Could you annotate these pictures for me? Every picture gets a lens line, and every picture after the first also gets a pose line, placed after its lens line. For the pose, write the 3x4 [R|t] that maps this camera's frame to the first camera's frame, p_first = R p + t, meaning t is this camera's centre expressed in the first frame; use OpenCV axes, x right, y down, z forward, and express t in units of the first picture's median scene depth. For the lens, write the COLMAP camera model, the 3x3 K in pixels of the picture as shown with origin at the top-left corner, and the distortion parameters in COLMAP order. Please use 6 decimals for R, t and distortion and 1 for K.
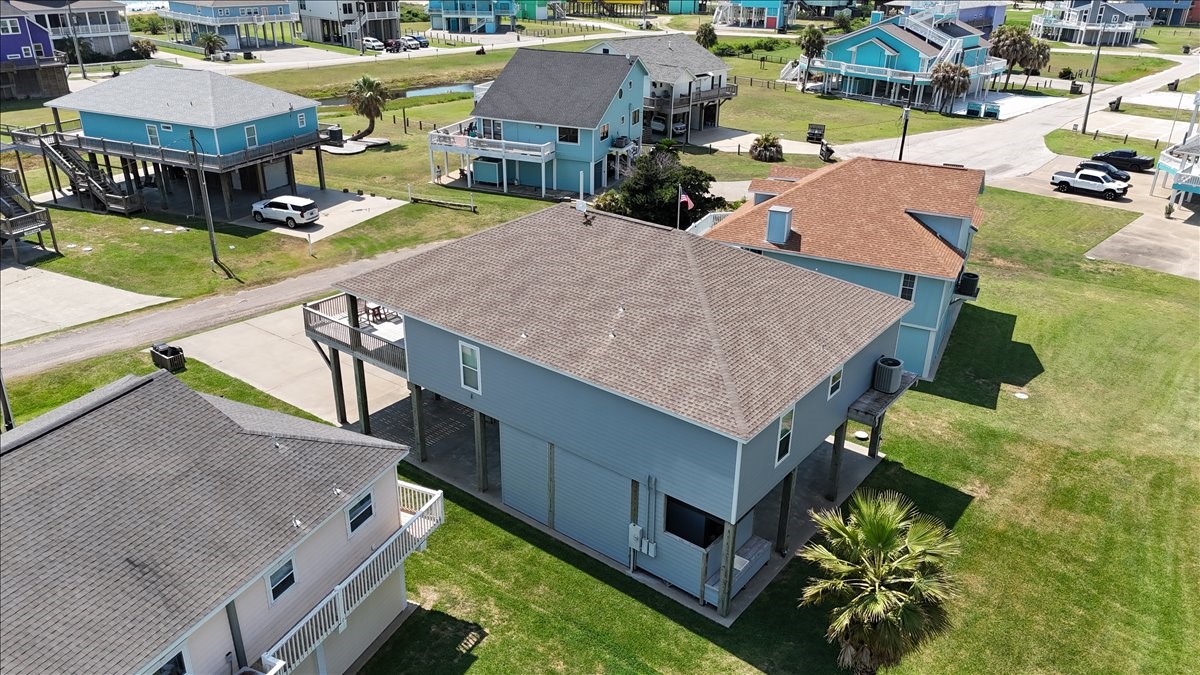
lens RADIAL K [[892.1, 0, 600.0], [0, 892.1, 337.5], [0, 0, 1]] dist [0.026987, -0.008337]
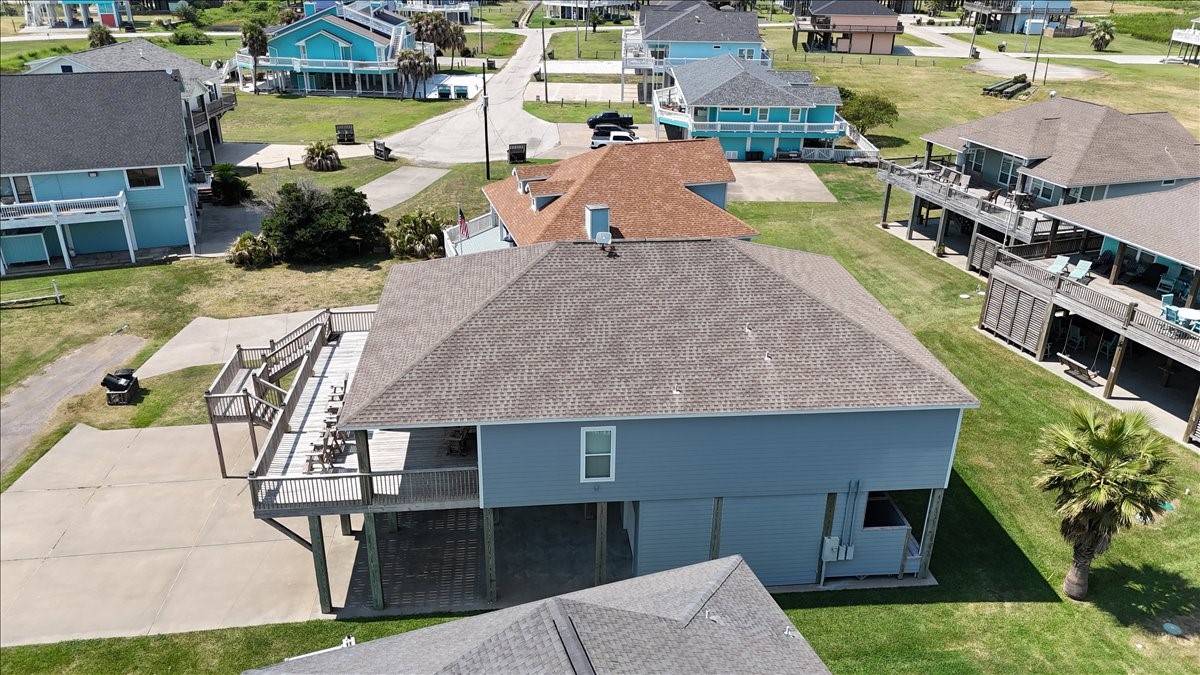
lens RADIAL K [[892.1, 0, 600.0], [0, 892.1, 337.5], [0, 0, 1]] dist [0.026987, -0.008337]
pose [[0.717396, -0.287039, 0.634784, -0.283467], [0.279063, 0.953280, 0.115676, -0.073043], [-0.638331, 0.094159, 0.763982, 0.161017]]
